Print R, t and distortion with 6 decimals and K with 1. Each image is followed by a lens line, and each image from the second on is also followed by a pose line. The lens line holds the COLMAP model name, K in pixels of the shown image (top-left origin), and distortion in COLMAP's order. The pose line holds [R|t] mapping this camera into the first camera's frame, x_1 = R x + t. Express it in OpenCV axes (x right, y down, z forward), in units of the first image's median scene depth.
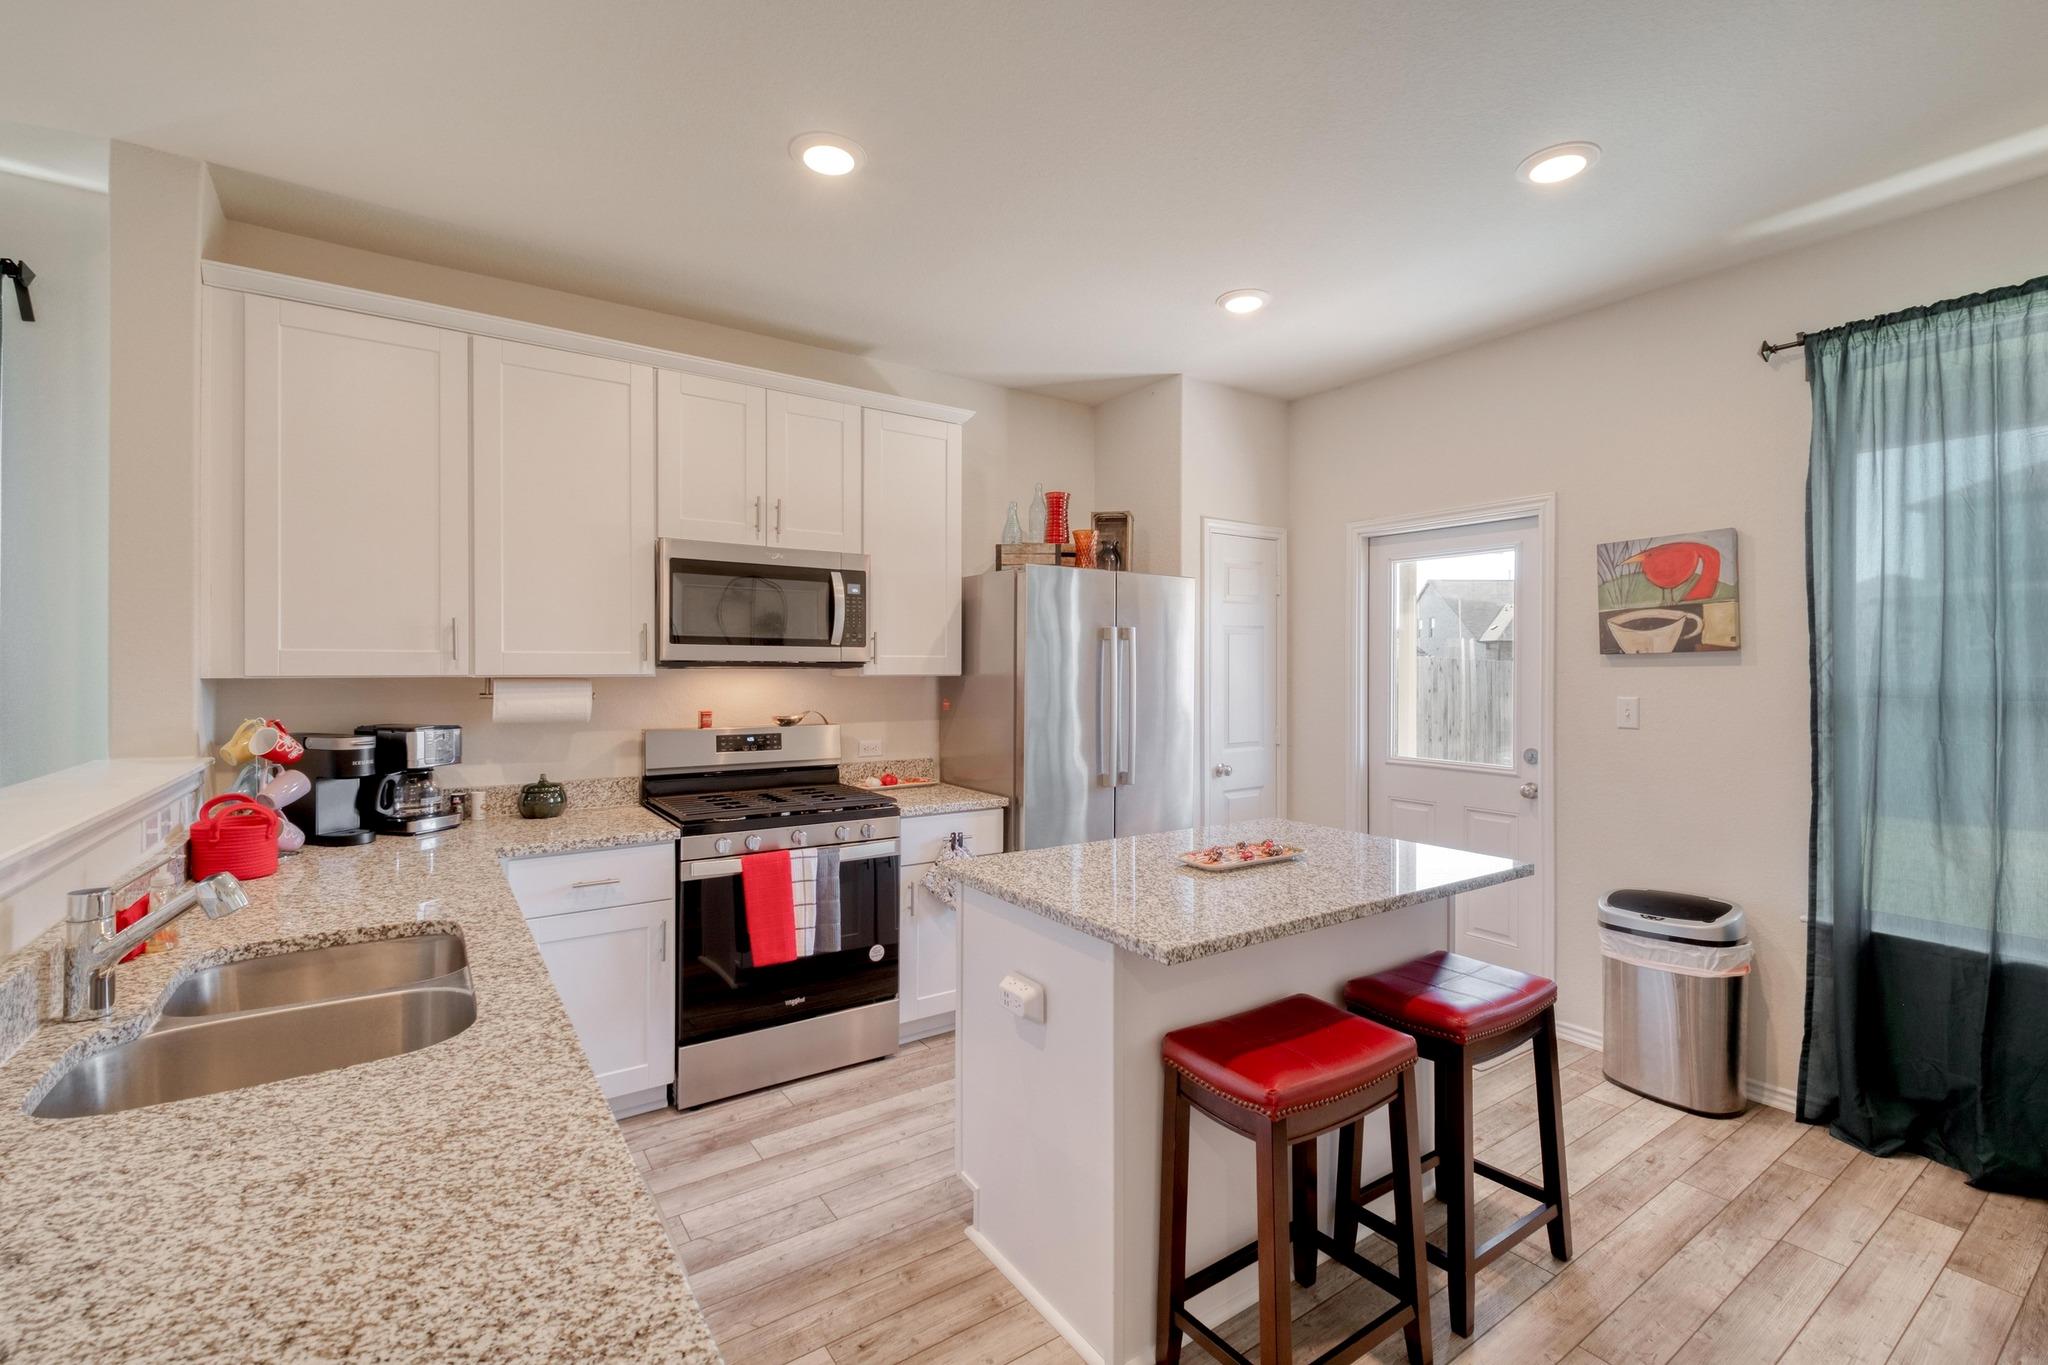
lens RADIAL K [[883.9, 0, 1026.1], [0, 883.9, 672.0], [0, 0, 1]] dist [0.002626, -0.000553]
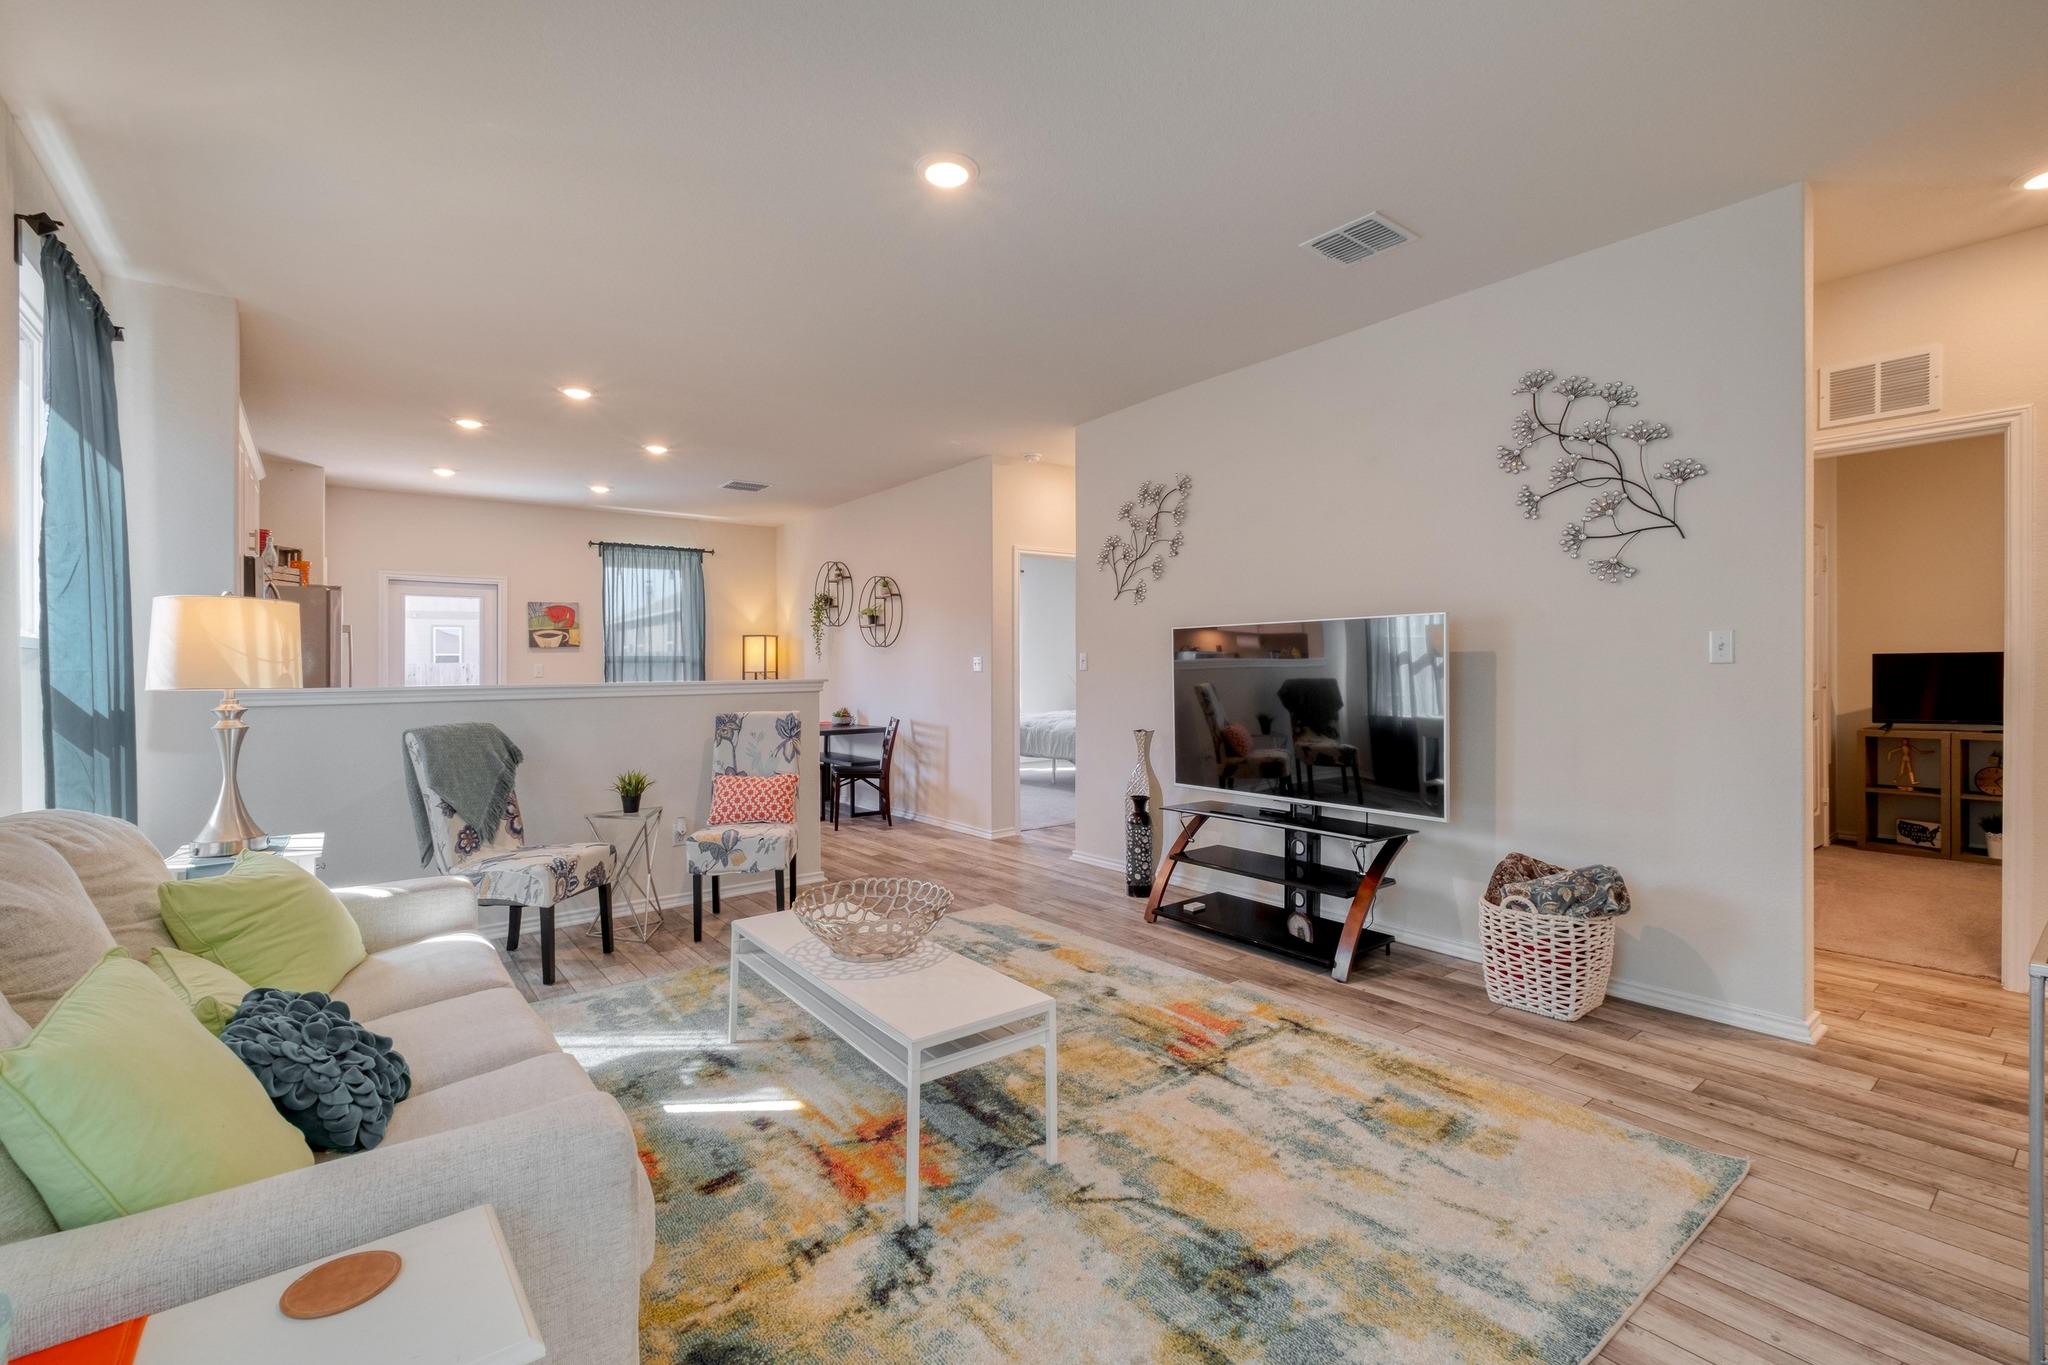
lens RADIAL K [[883.9, 0, 1026.1], [0, 883.9, 672.0], [0, 0, 1]] dist [0.002626, -0.000553]
pose [[-0.051565, -0.005157, 0.998656, -2.008280], [0.014000, 0.999885, 0.005886, 0.057650], [-0.998572, 0.014284, -0.051486, -0.258369]]
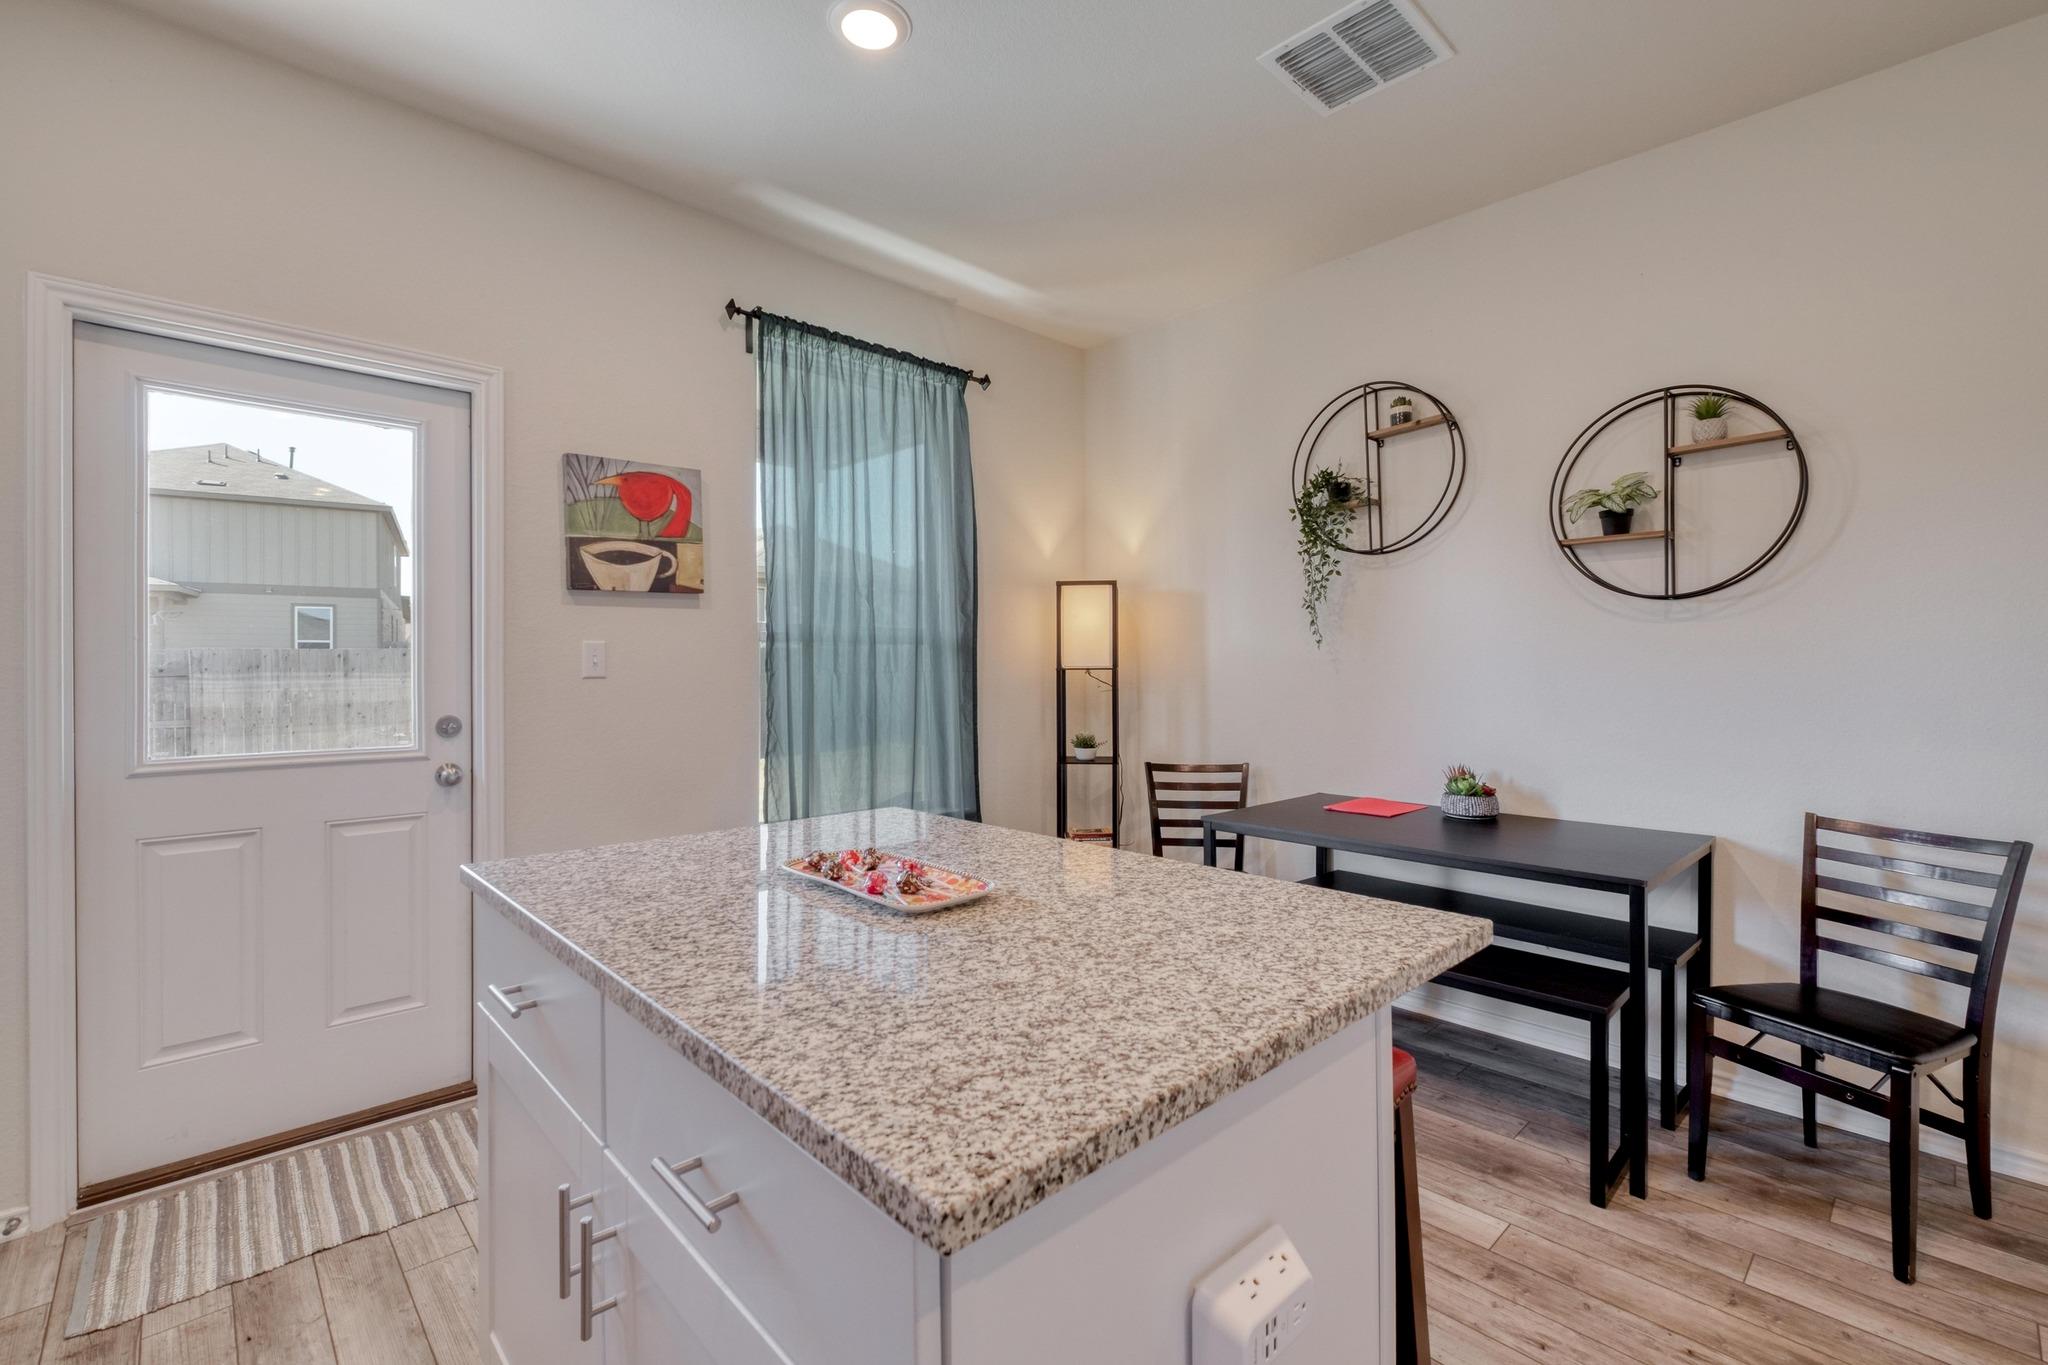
lens RADIAL K [[896.8, 0, 1028.7], [0, 896.8, 674.2], [0, 0, 1]] dist [0.000038, -0.000428]
pose [[-0.162000, -0.010069, 0.986739, -0.255465], [0.005000, 0.999927, 0.011025, 0.056151], [-0.986778, 0.006720, -0.161938, 0.776702]]
